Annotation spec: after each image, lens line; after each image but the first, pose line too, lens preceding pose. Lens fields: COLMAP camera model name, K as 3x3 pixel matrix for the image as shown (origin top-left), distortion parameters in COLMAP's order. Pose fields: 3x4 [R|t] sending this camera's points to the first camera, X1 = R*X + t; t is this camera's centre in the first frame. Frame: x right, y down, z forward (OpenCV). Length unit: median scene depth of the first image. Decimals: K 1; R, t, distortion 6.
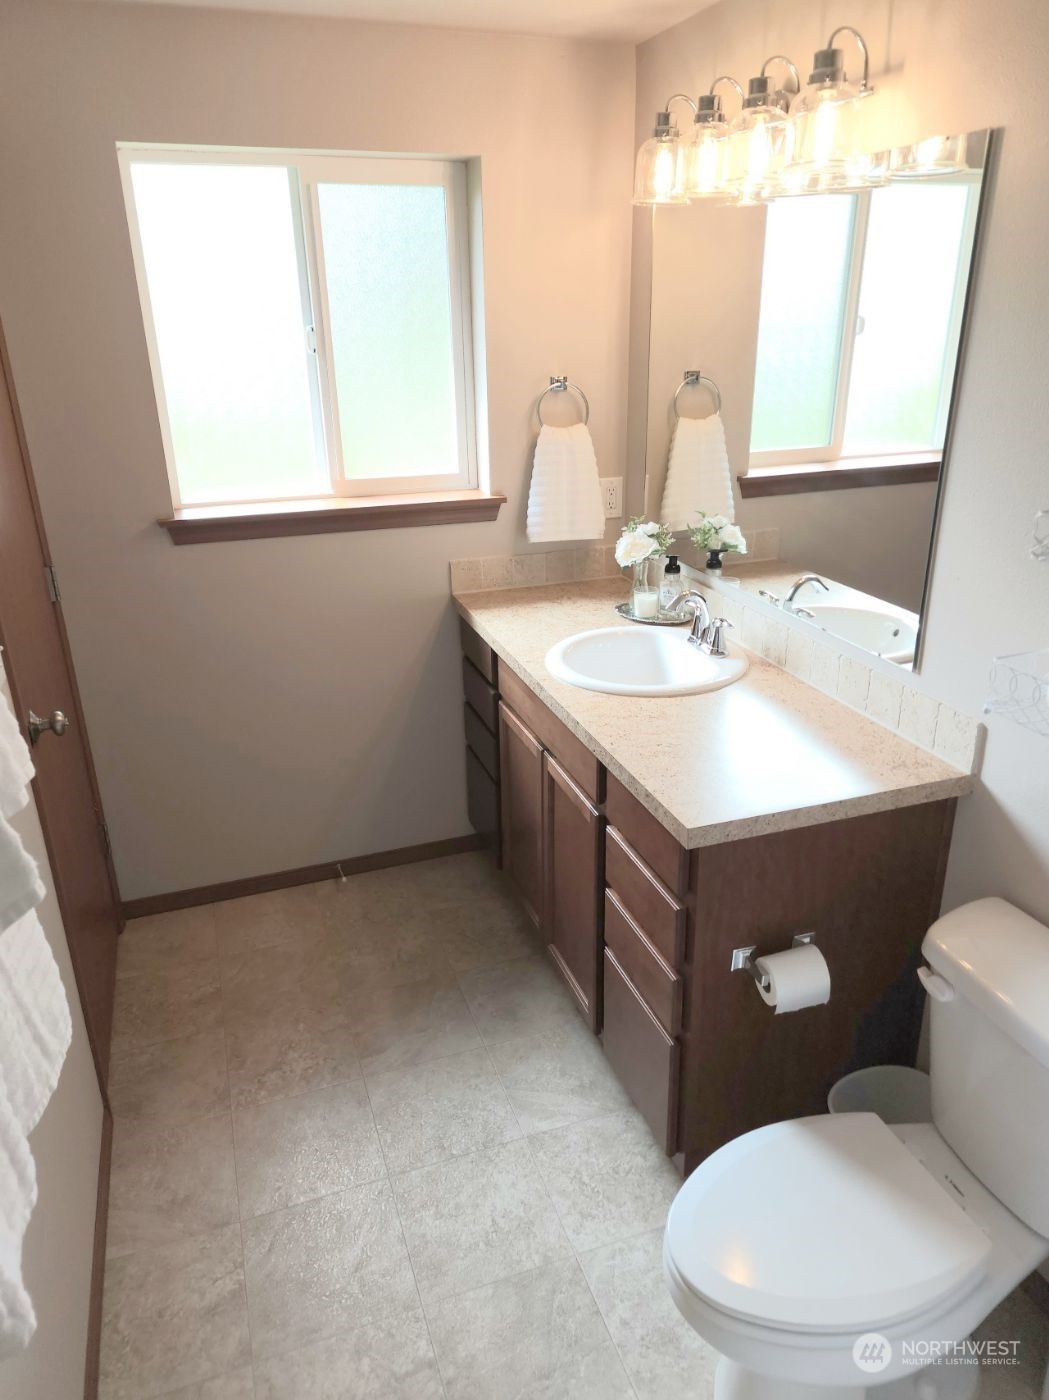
lens RADIAL K [[948.1, 0, 523.2], [0, 948.1, 683.0], [0, 0, 1]] dist [0.039297, -0.033788]
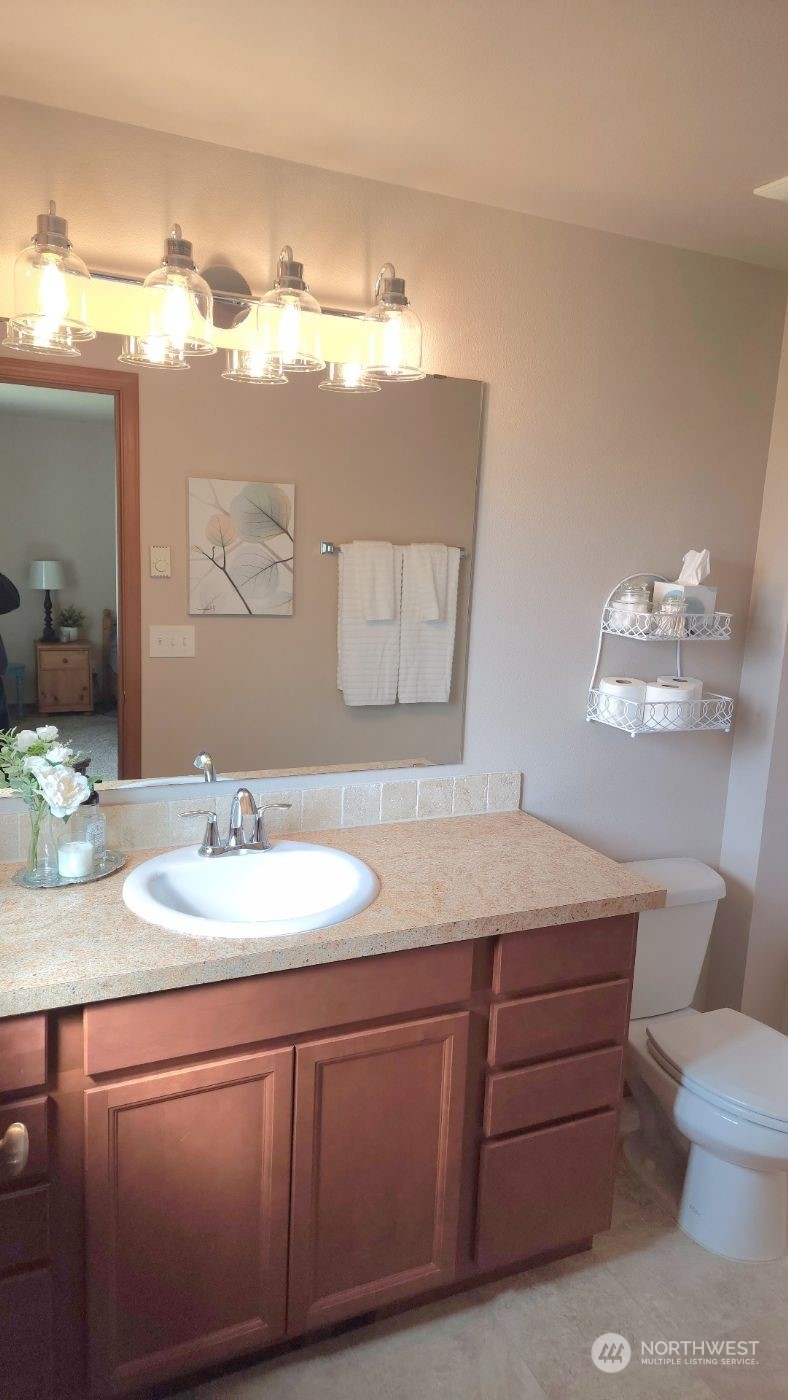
lens RADIAL K [[928.6, 0, 394.0], [0, 928.6, 700.0], [0, 0, 1]] dist [0.001676, 0.000565]
pose [[-0.088628, -0.152380, 0.984340, -0.728884], [0.336922, 0.925392, 0.173590, -0.304106], [-0.937352, 0.347031, -0.030675, 0.979579]]
